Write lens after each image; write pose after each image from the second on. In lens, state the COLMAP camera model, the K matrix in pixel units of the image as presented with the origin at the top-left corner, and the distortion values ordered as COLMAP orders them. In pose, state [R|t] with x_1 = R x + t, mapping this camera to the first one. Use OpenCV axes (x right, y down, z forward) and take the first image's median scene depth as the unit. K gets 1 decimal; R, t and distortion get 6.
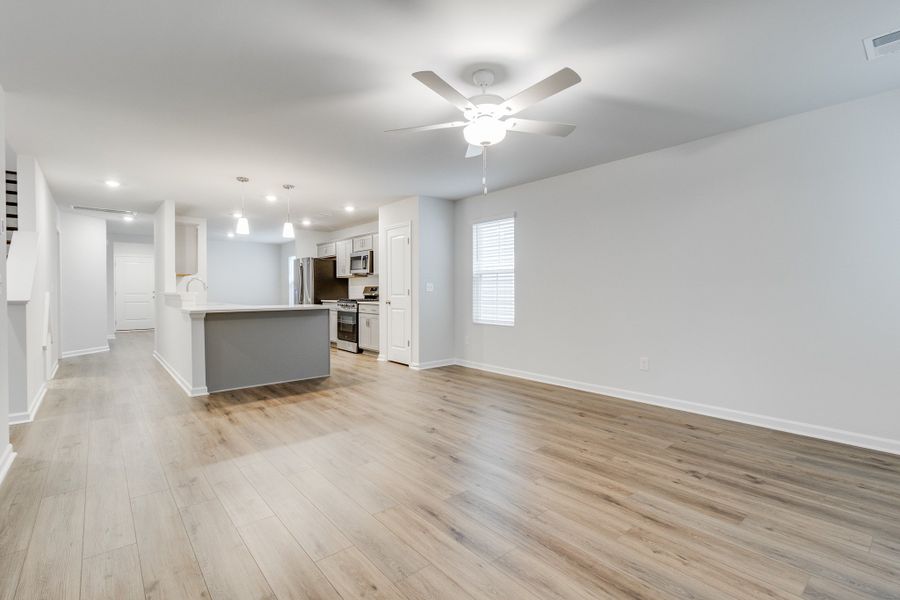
lens RADIAL K [[410.0, 0, 453.5], [0, 410.0, 297.2], [0, 0, 1]] dist [-0.008074, -0.000894]
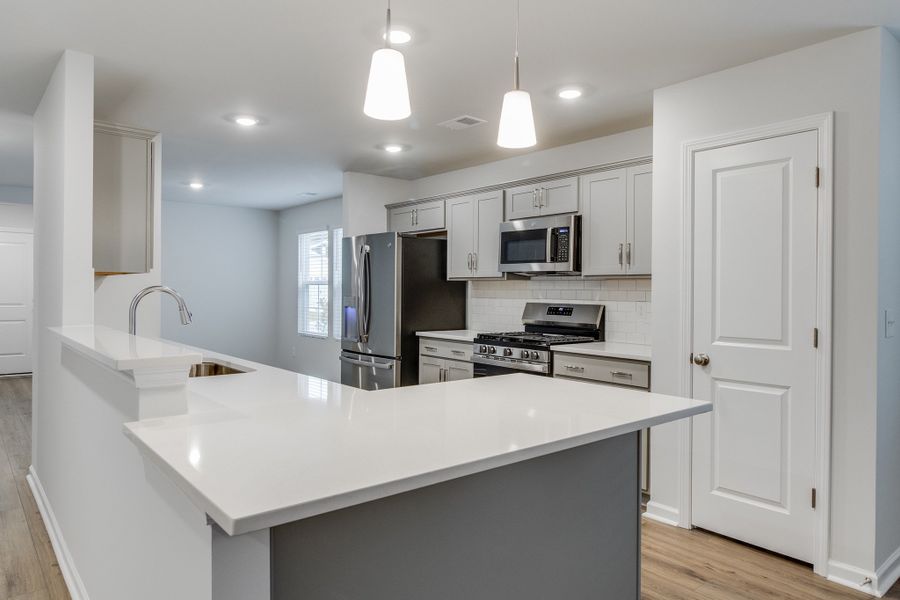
lens RADIAL K [[585.8, 0, 451.0], [0, 585.8, 296.8], [0, 0, 1]] dist [-0.009265, -0.000958]
pose [[0.999681, 0.010185, -0.023113, -0.308159], [-0.010299, 0.999935, -0.004824, -0.030931], [0.023062, 0.005060, 0.999721, 0.433190]]
